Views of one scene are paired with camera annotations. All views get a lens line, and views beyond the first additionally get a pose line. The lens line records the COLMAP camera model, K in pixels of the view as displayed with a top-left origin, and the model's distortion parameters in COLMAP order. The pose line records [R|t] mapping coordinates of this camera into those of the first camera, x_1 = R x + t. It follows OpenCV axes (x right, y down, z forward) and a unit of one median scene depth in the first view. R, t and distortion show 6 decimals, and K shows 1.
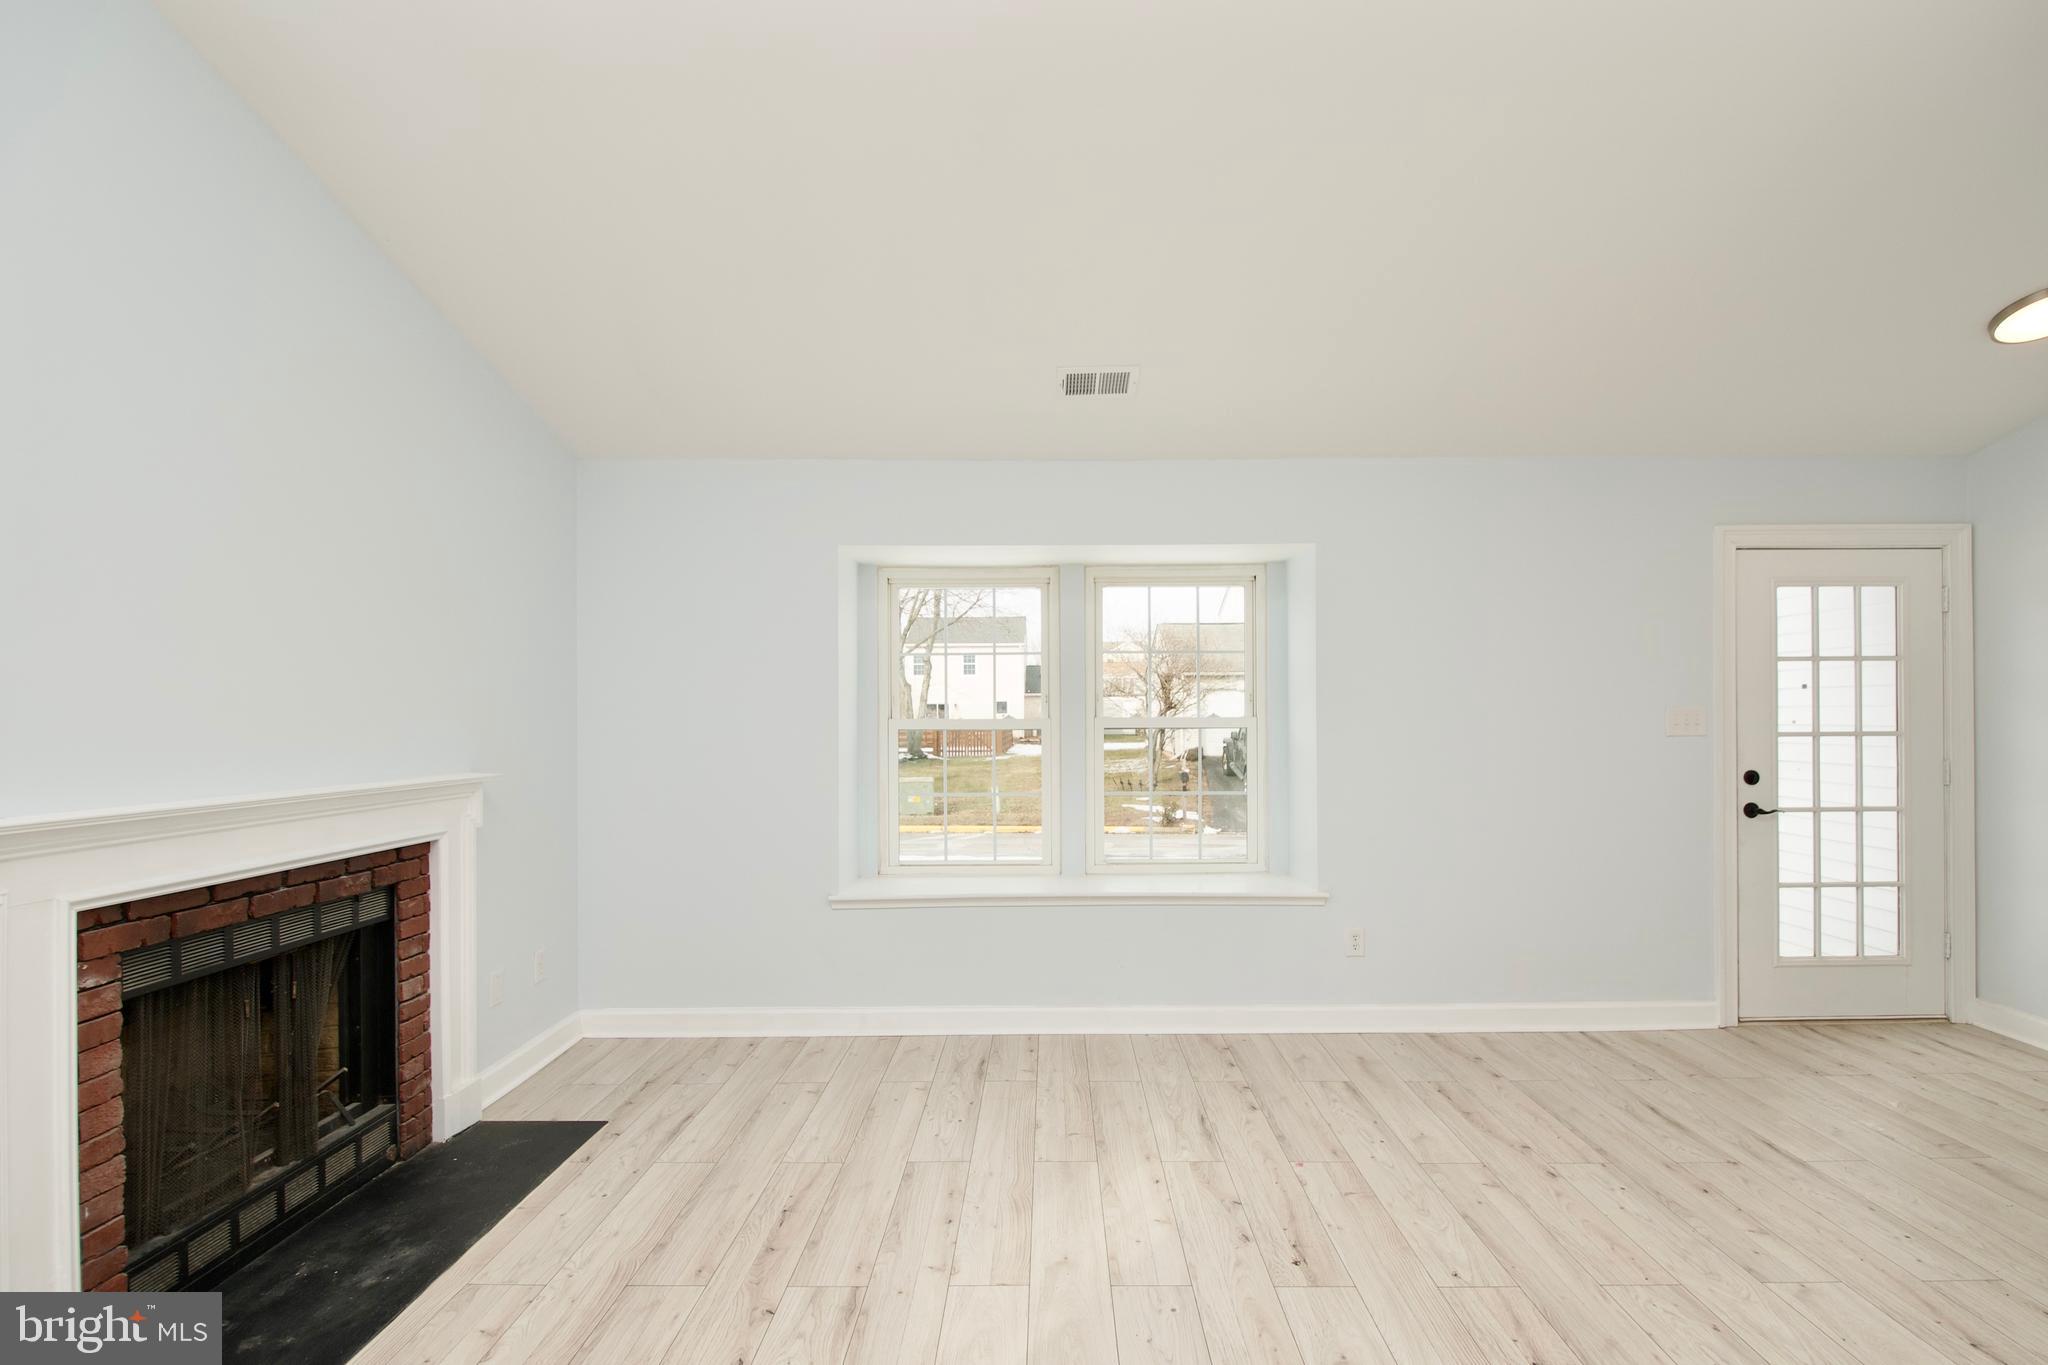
lens RADIAL K [[977.7, 0, 1040.2], [0, 977.7, 714.2], [0, 0, 1]] dist [0.008740, -0.013918]
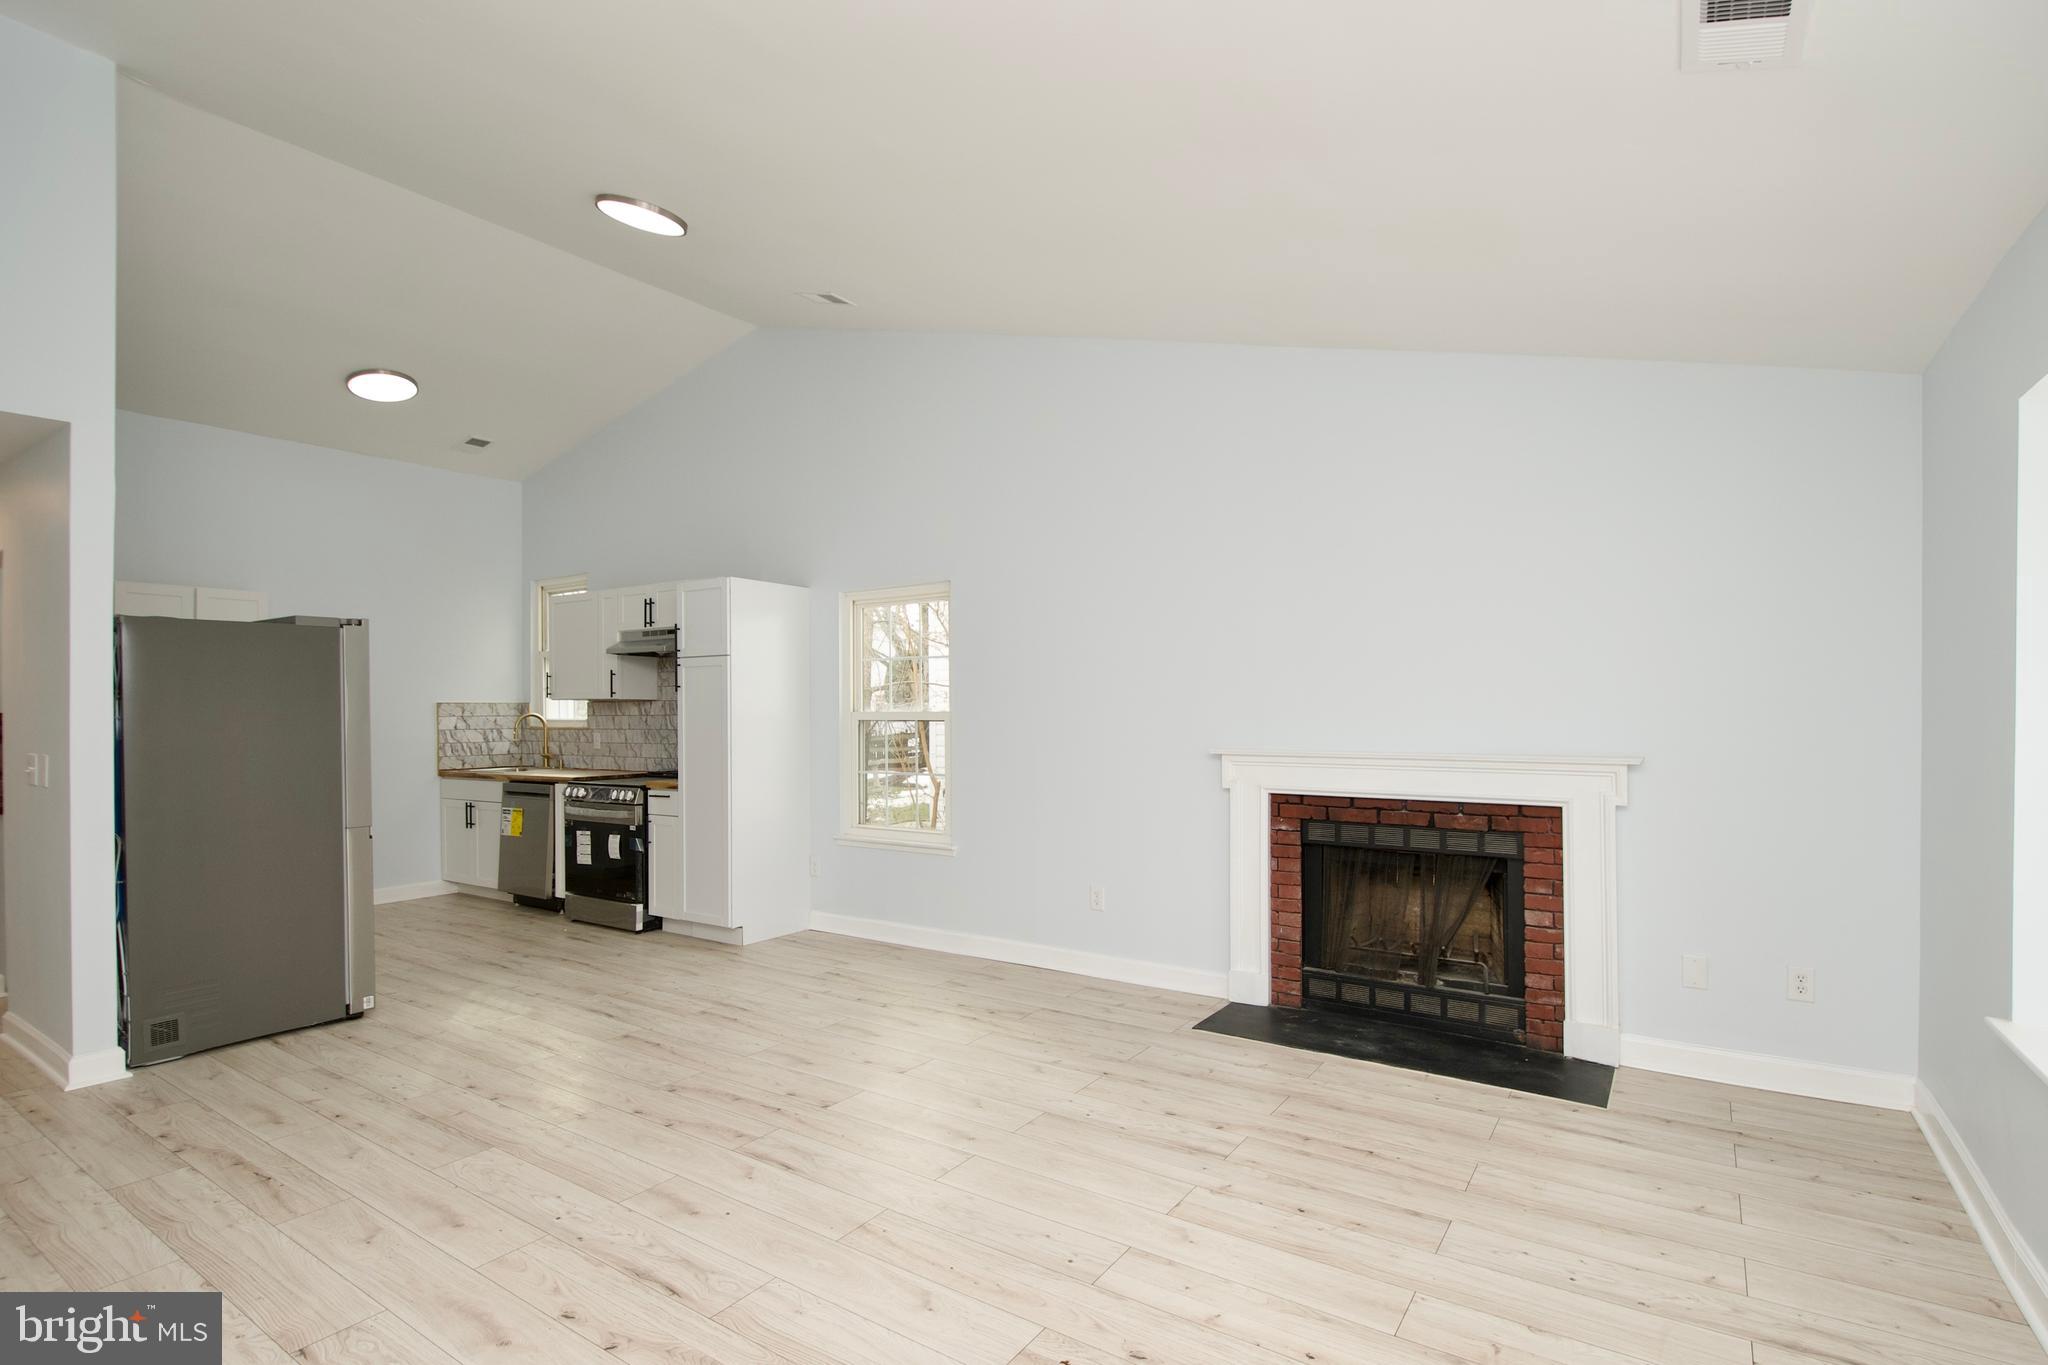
lens RADIAL K [[977.7, 0, 1040.2], [0, 977.7, 714.2], [0, 0, 1]] dist [0.008740, -0.013918]
pose [[-0.545564, 0.015661, -0.837923, 0.760871], [0.011299, 0.999872, 0.011331, -0.007545], [0.837993, -0.003286, -0.545671, 1.130453]]
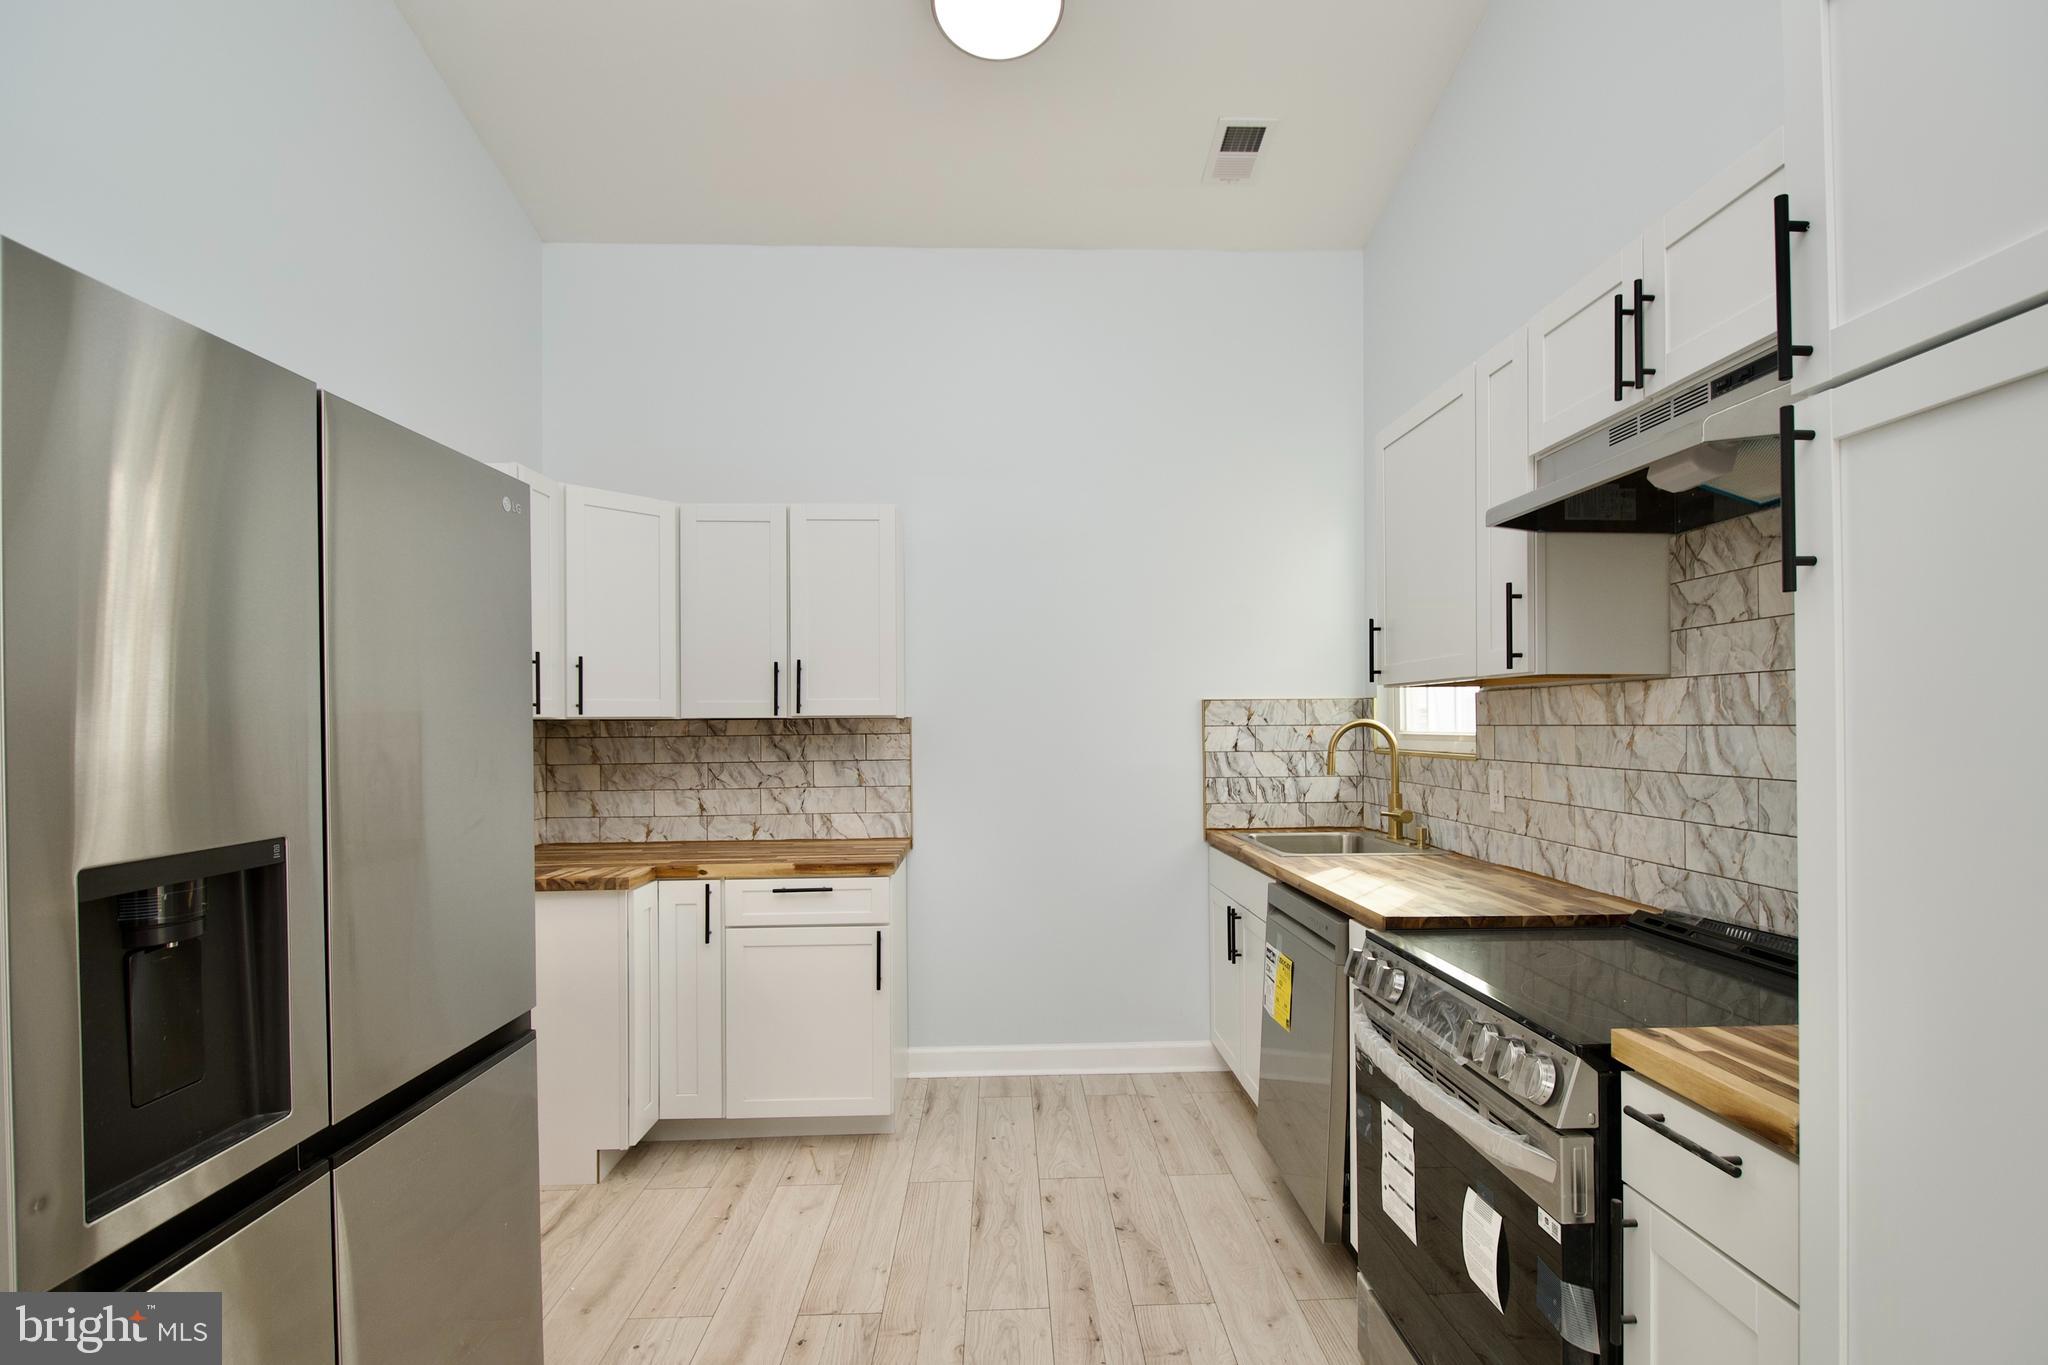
lens RADIAL K [[977.7, 0, 1040.2], [0, 977.7, 714.2], [0, 0, 1]] dist [0.008740, -0.013918]
pose [[-0.998712, 0.016309, -0.048042, -0.175499], [0.016753, 0.999820, -0.008867, 0.001194], [0.047888, -0.009661, -0.998806, -0.176829]]
